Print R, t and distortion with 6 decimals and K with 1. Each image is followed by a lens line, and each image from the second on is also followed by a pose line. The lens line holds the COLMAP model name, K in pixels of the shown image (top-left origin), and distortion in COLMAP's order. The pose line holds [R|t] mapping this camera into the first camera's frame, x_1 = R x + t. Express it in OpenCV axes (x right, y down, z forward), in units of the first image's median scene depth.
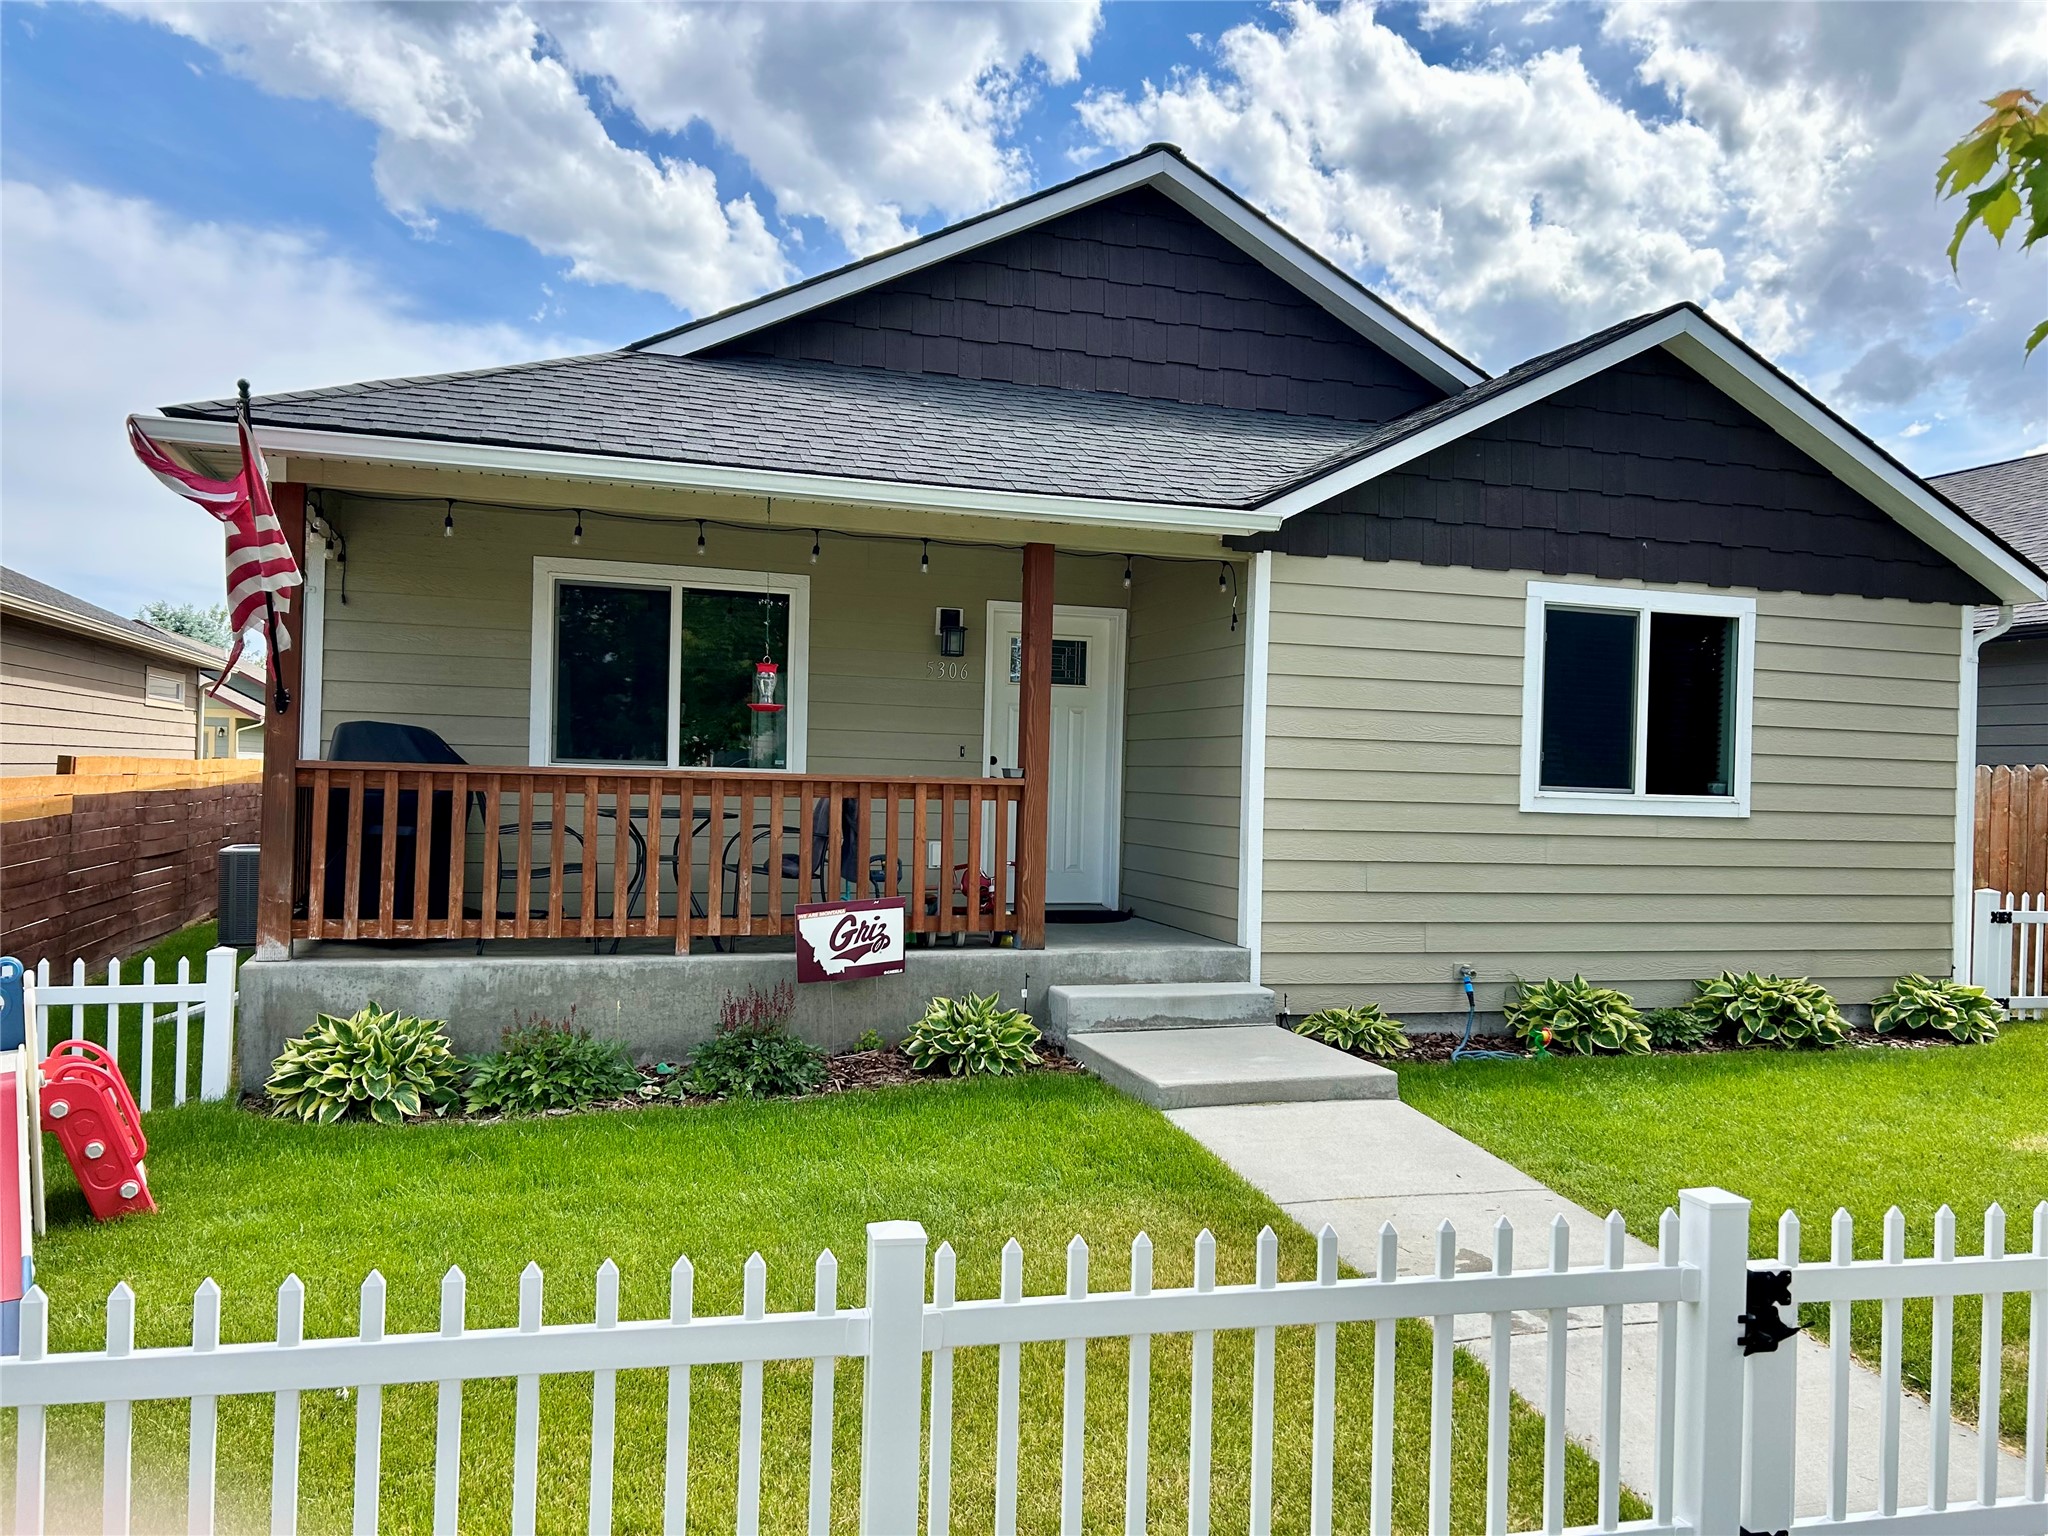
lens RADIAL K [[1540.3, 0, 1011.8], [0, 1540.3, 778.2], [0, 0, 1]] dist [0.014253, -0.003679]
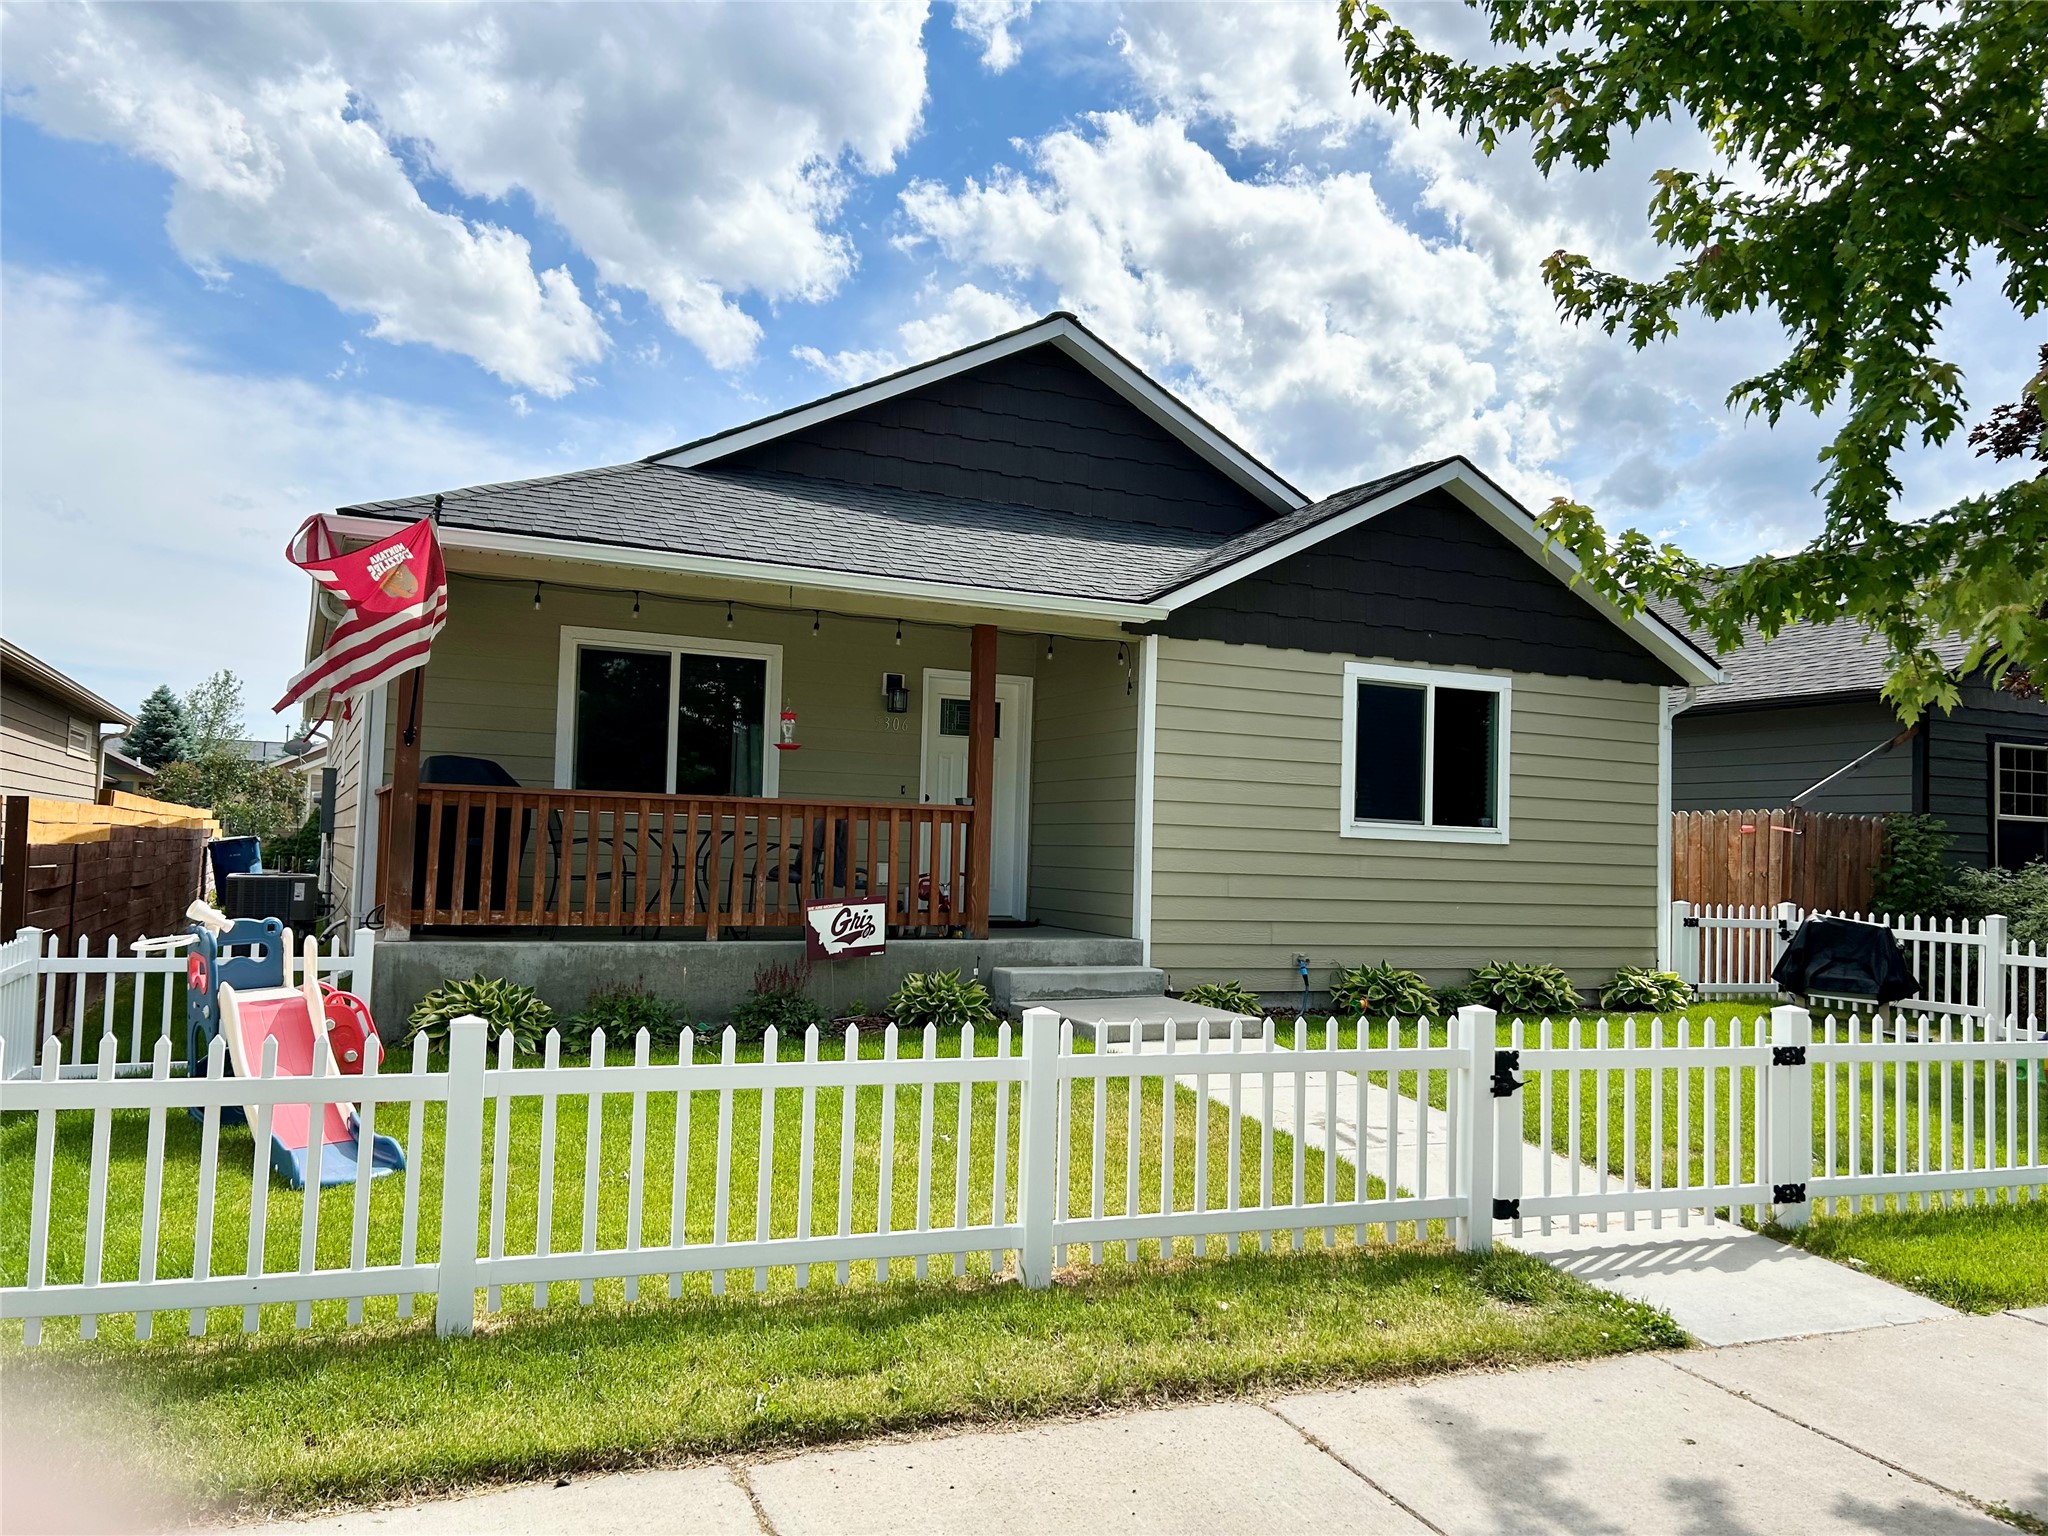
lens RADIAL K [[1534.8, 0, 1024.8], [0, 1534.8, 782.1], [0, 0, 1]] dist [0.022439, -0.004992]
pose [[0.991138, 0.008391, 0.132573, -0.109240], [-0.002375, 0.998963, -0.045476, 0.035102], [-0.132817, 0.044758, 0.990129, -0.254959]]
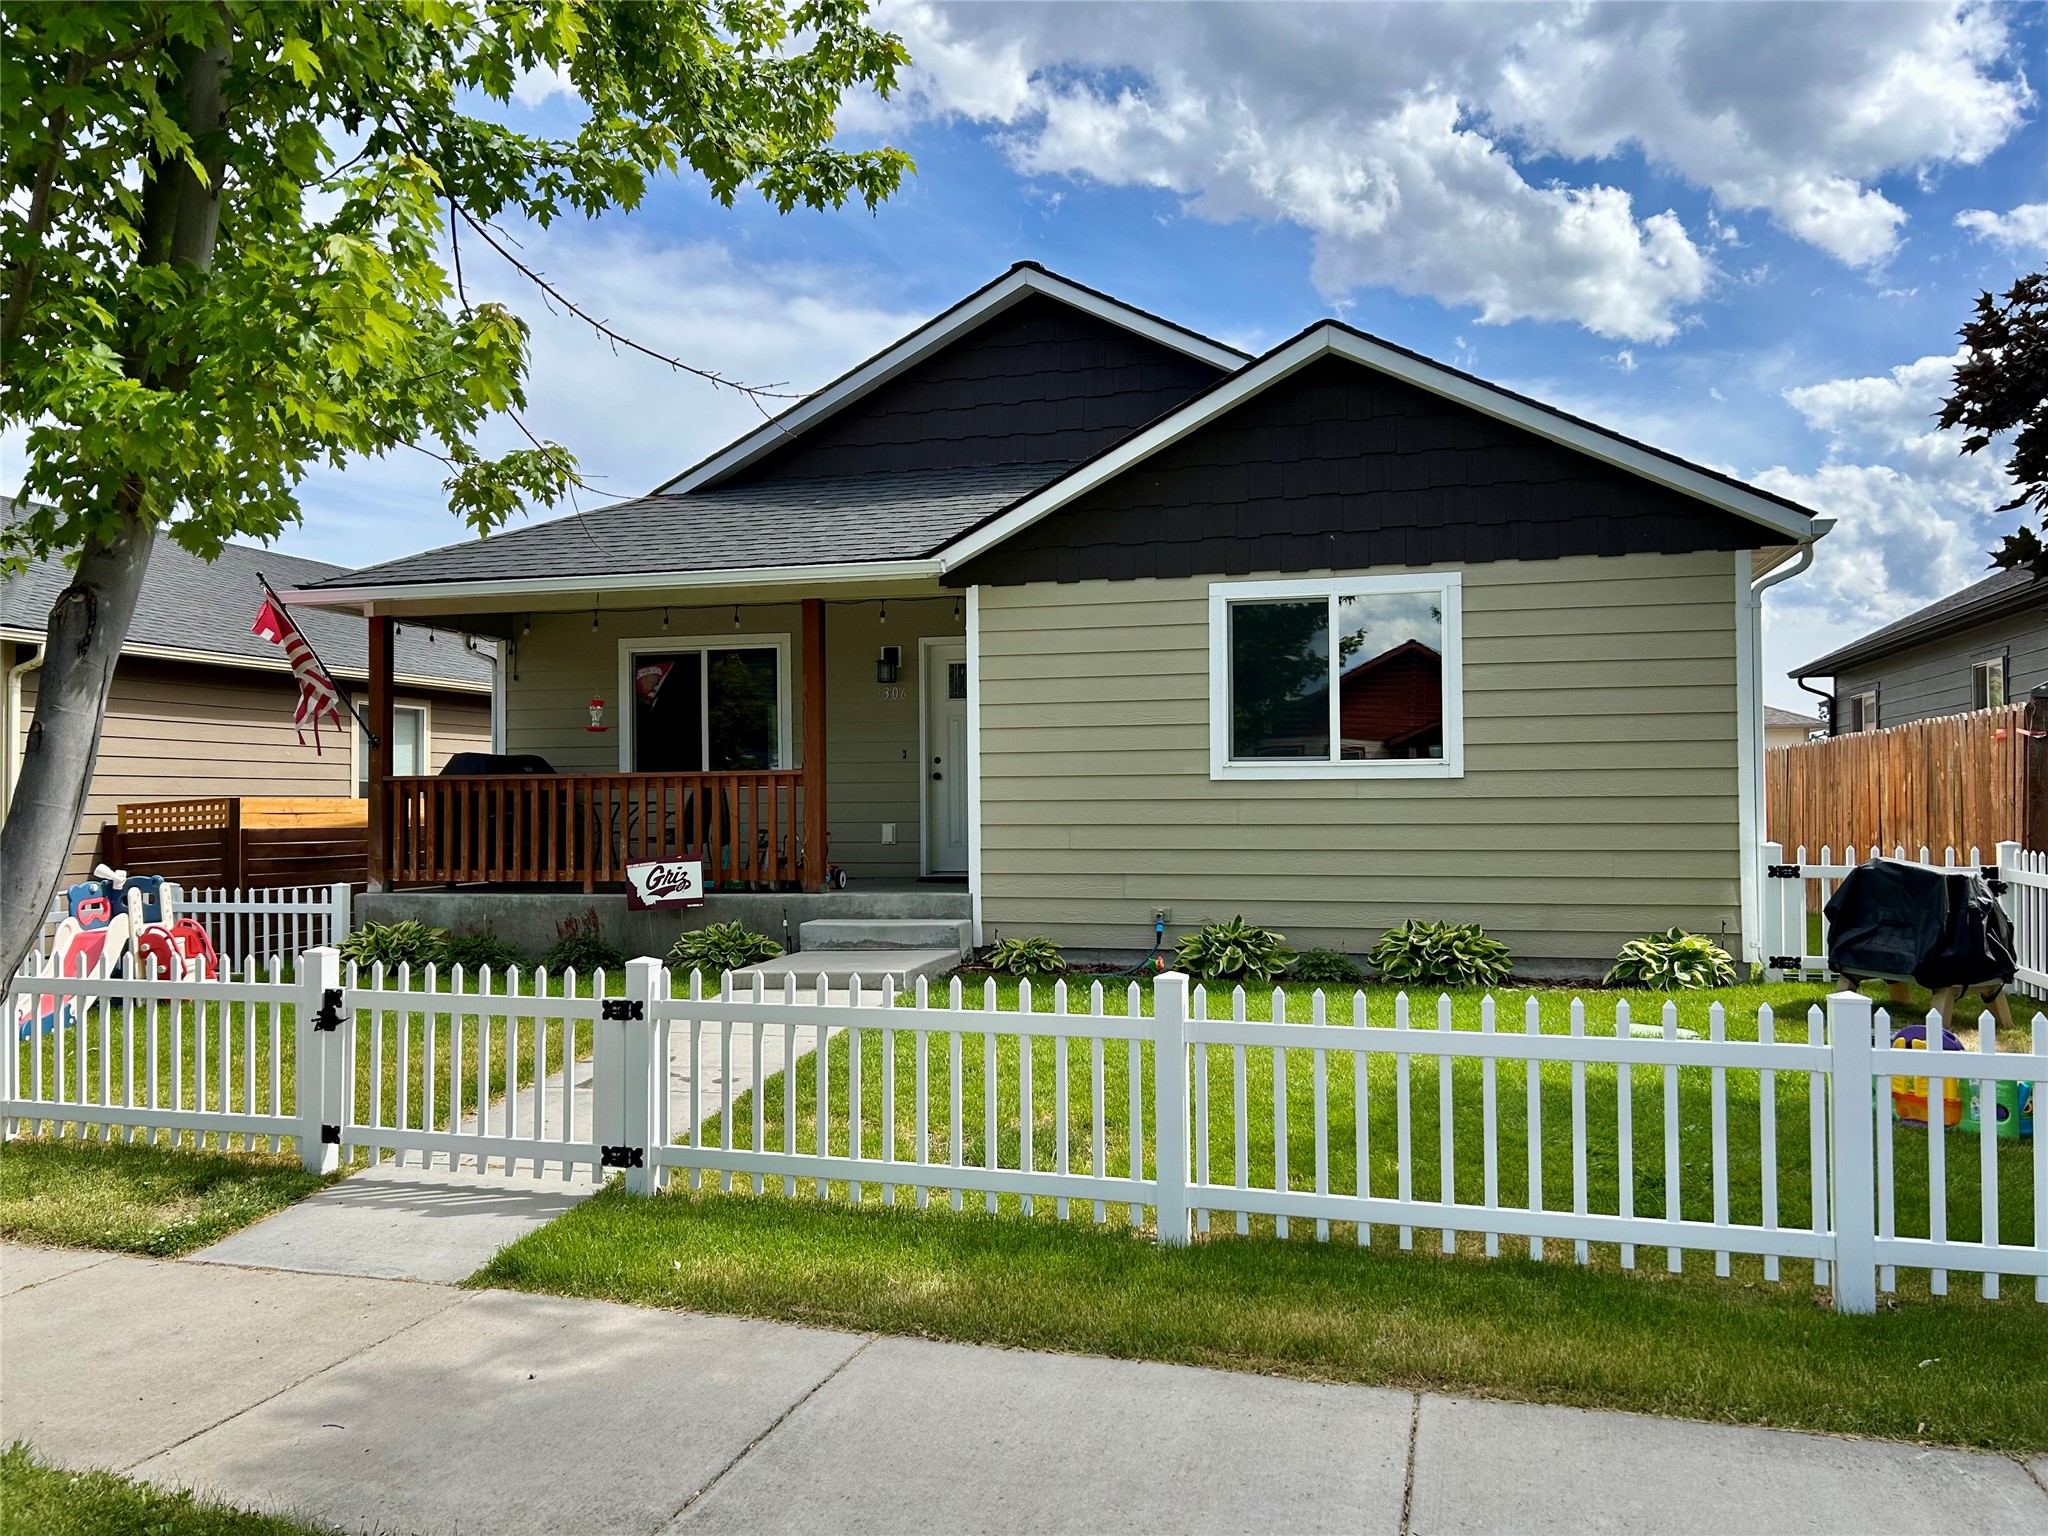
lens RADIAL K [[1534.8, 0, 1024.8], [0, 1534.8, 782.1], [0, 0, 1]] dist [0.022439, -0.004992]
pose [[0.848798, -0.042965, -0.526969, 0.832197], [0.030868, 0.999020, -0.031733, 0.056320], [0.527816, 0.010669, 0.849292, -0.062812]]
